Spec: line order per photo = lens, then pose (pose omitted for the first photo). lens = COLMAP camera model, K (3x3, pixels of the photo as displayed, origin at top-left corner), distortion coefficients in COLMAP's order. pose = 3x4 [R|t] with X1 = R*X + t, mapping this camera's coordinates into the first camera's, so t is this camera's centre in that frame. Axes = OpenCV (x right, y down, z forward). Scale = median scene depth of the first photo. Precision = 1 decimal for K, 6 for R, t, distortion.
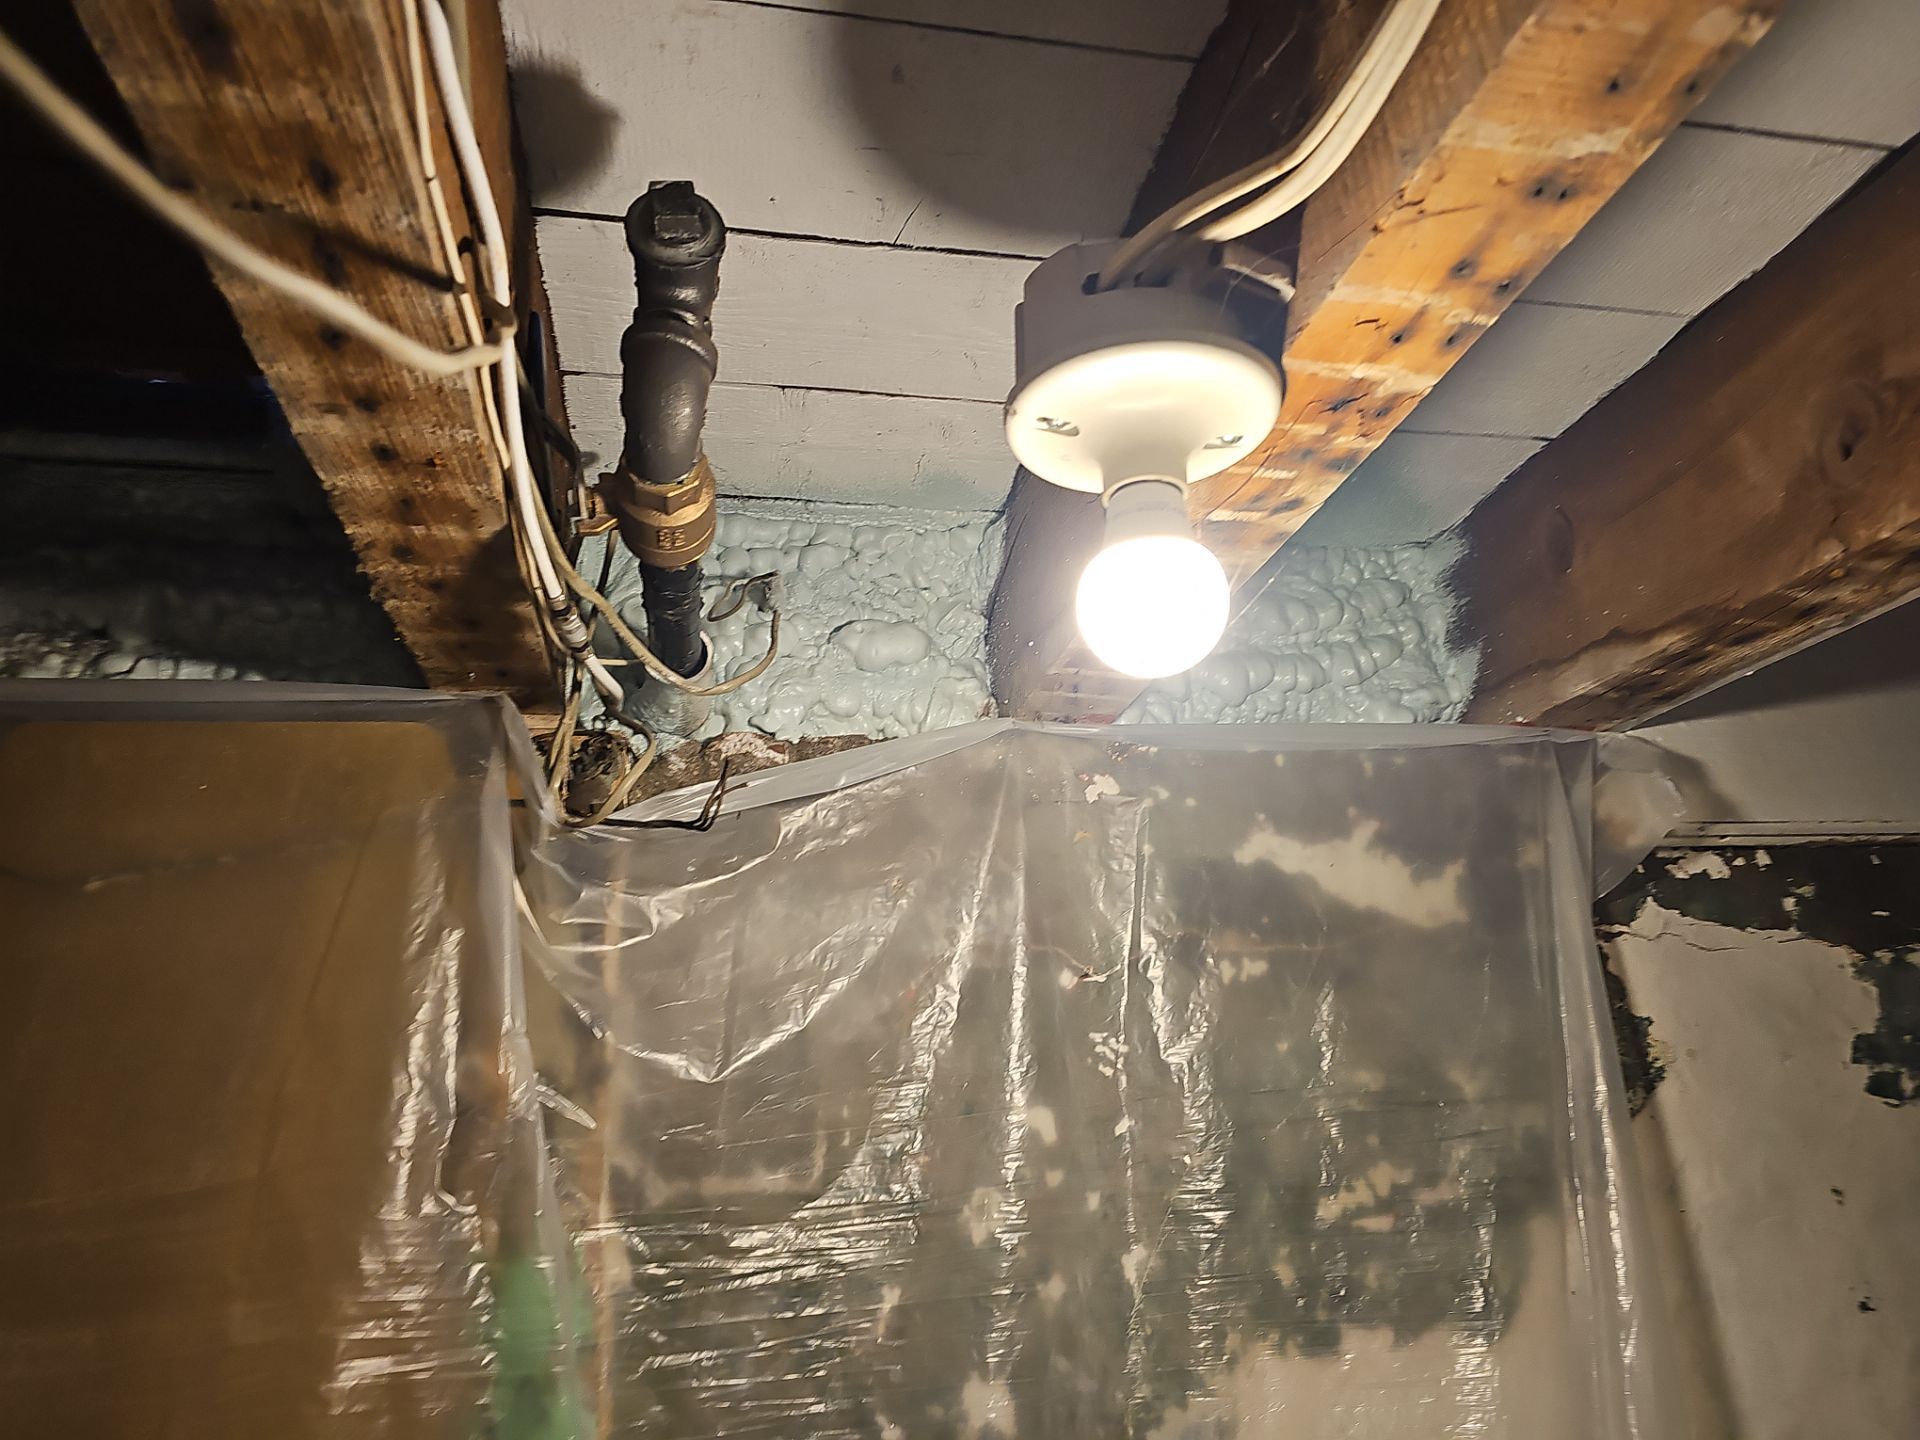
lens RADIAL K [[1285.0, 0, 961.7], [0, 1285.0, 735.2], [0, 0, 1]] dist [0.051518, -0.035695]
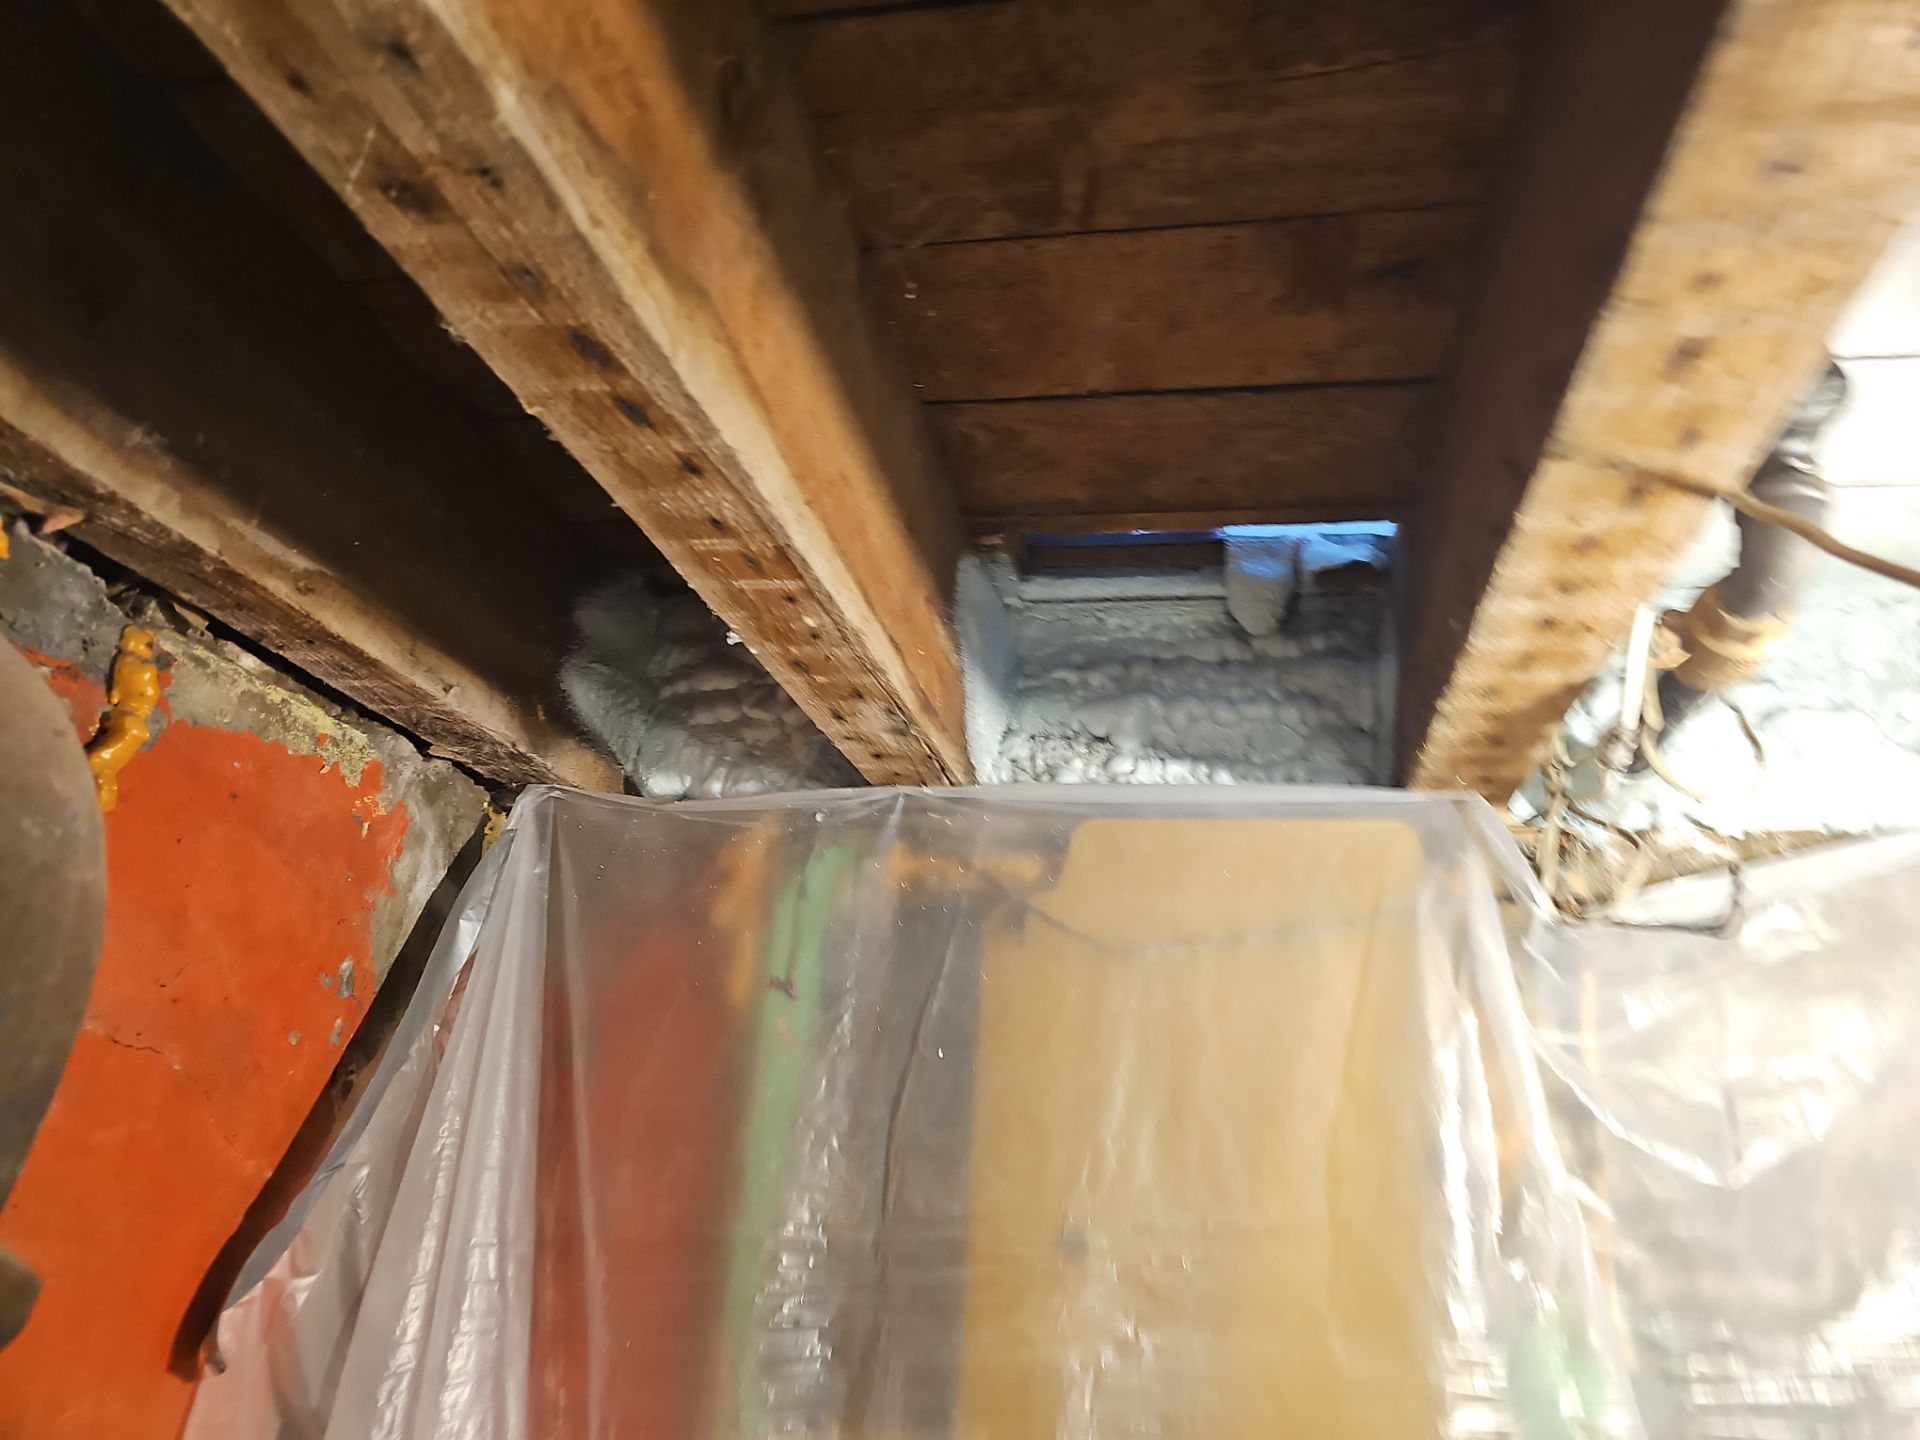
lens RADIAL K [[1285.0, 0, 961.7], [0, 1285.0, 735.2], [0, 0, 1]] dist [0.051518, -0.035695]
pose [[0.910538, -0.011159, -0.413274, -0.278792], [0.005113, 0.999863, -0.015733, -0.063879], [0.413393, 0.012212, 0.910471, -0.166001]]
